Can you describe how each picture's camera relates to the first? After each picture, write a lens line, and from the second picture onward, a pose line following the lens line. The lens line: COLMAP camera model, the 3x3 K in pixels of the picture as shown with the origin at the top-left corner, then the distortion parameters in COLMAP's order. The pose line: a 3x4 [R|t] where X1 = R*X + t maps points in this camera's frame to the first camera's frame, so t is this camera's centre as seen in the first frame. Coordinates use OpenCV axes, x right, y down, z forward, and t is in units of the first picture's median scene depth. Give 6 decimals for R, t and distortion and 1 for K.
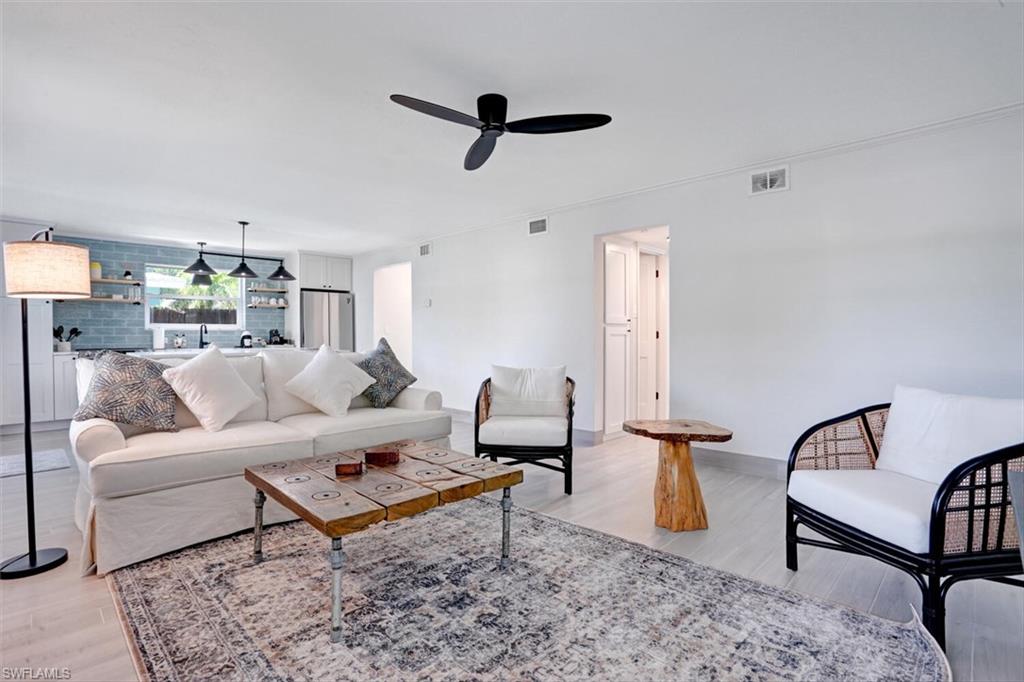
lens RADIAL K [[497.6, 0, 509.7], [0, 497.6, 339.1], [0, 0, 1]] dist [-0.053486, 0.023465]
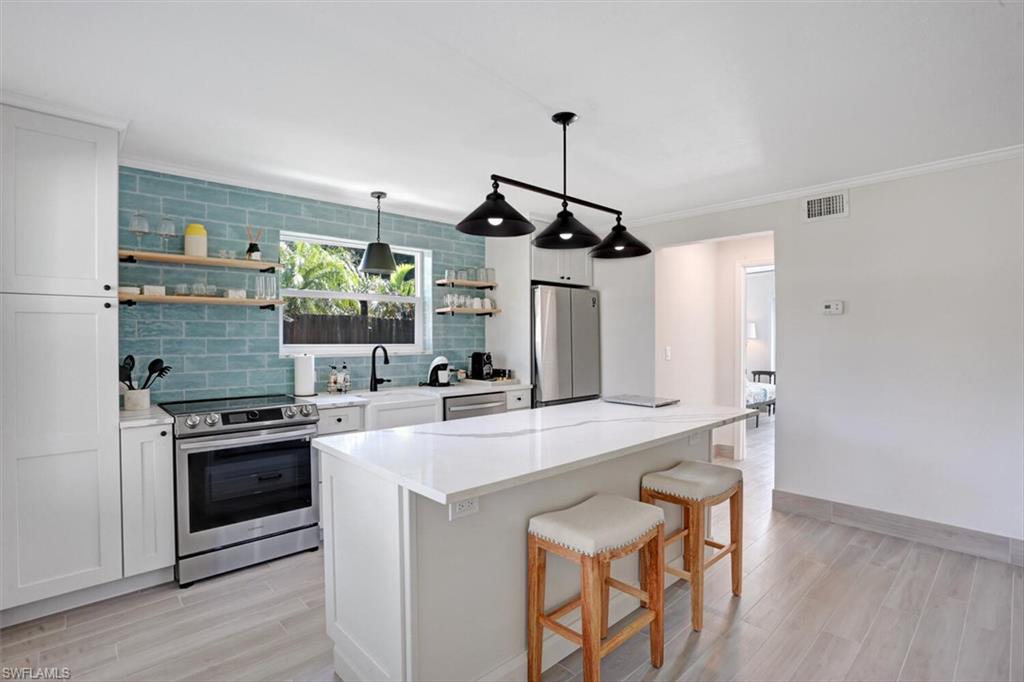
lens RADIAL K [[497.6, 0, 509.7], [0, 497.6, 339.1], [0, 0, 1]] dist [-0.053486, 0.023465]
pose [[0.999385, -0.000594, -0.035050, -0.477884], [0.000399, 0.999984, -0.005561, -0.035733], [0.035053, 0.005544, 0.999370, 0.475495]]
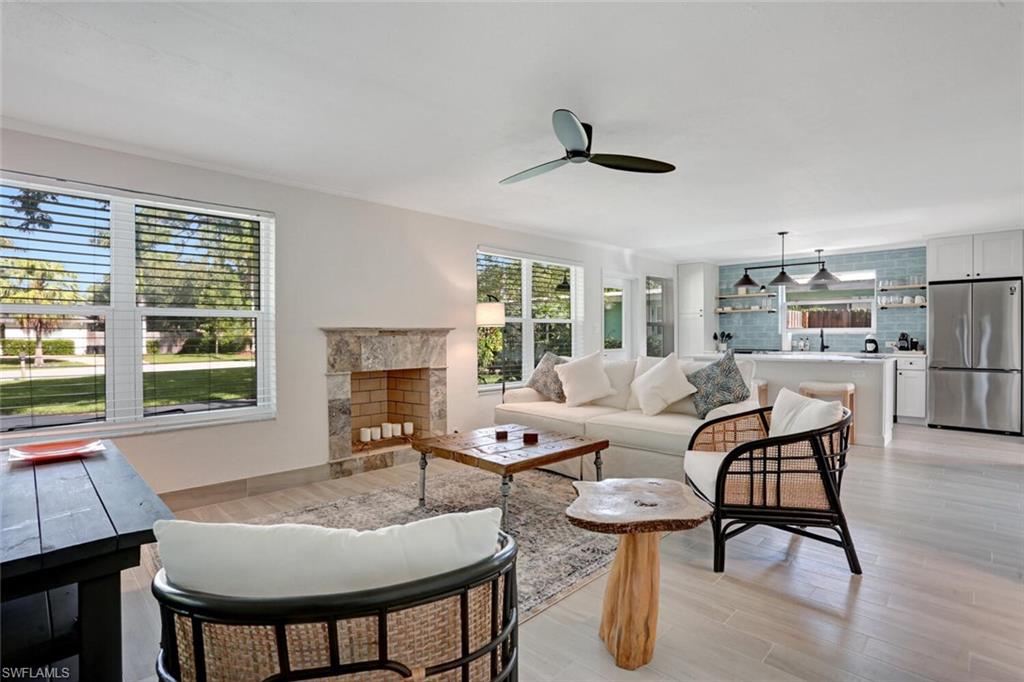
lens RADIAL K [[497.6, 0, 509.7], [0, 497.6, 339.1], [0, 0, 1]] dist [-0.053486, 0.023465]
pose [[0.005863, 0.011942, -0.999912, 0.414796], [-0.002624, 0.999925, 0.011927, -0.018705], [0.999979, 0.002554, 0.005894, 0.343050]]
